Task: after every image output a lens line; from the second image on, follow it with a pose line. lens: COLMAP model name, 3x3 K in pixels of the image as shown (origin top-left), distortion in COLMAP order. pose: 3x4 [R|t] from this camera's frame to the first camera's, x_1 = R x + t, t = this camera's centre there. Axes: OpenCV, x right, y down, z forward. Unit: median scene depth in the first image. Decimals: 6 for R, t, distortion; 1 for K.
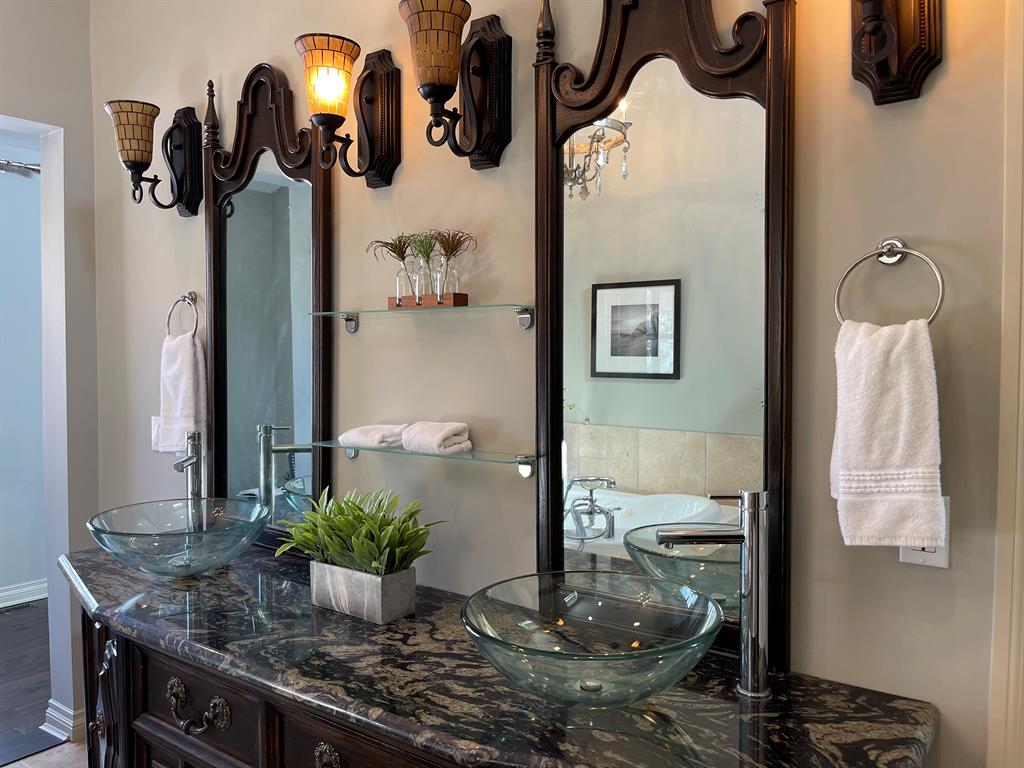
lens RADIAL K [[788.8, 0, 467.6], [0, 788.8, 381.9], [0, 0, 1]] dist [0.054735, -0.080034]
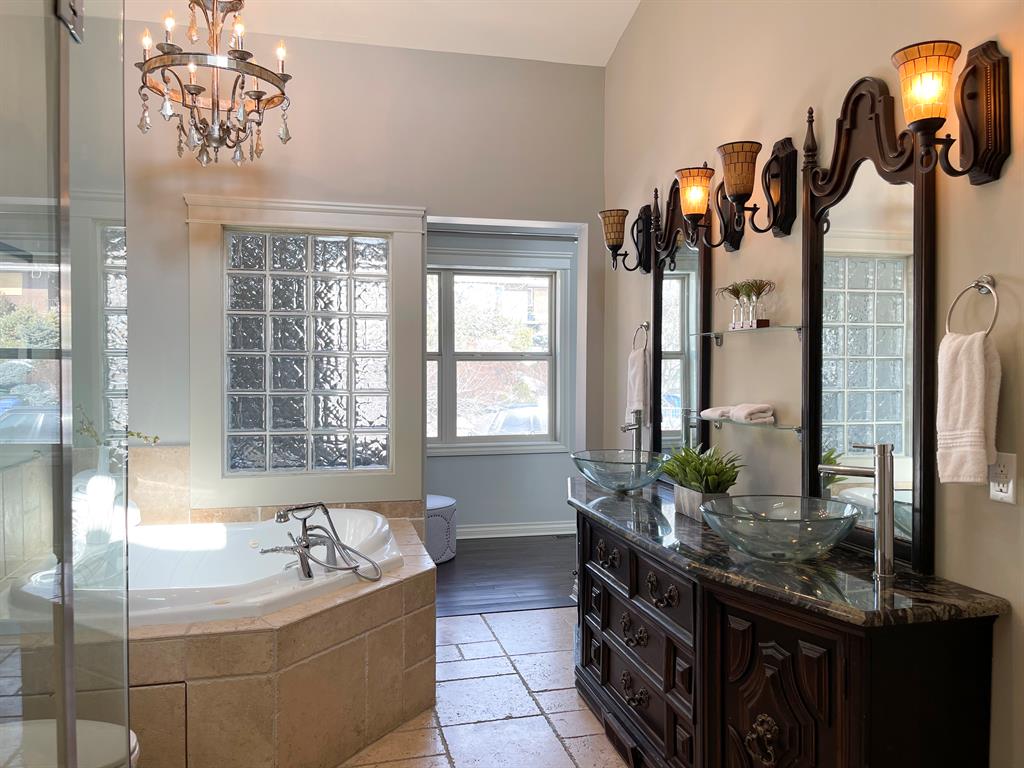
lens RADIAL K [[788.8, 0, 512.2], [0, 788.8, 382.1], [0, 0, 1]] dist [0.054735, -0.080034]
pose [[0.770529, 0.012473, -0.637283, 0.456848], [-0.025332, 0.999618, -0.011063, 0.029873], [0.636901, 0.024668, 0.770551, -0.379884]]
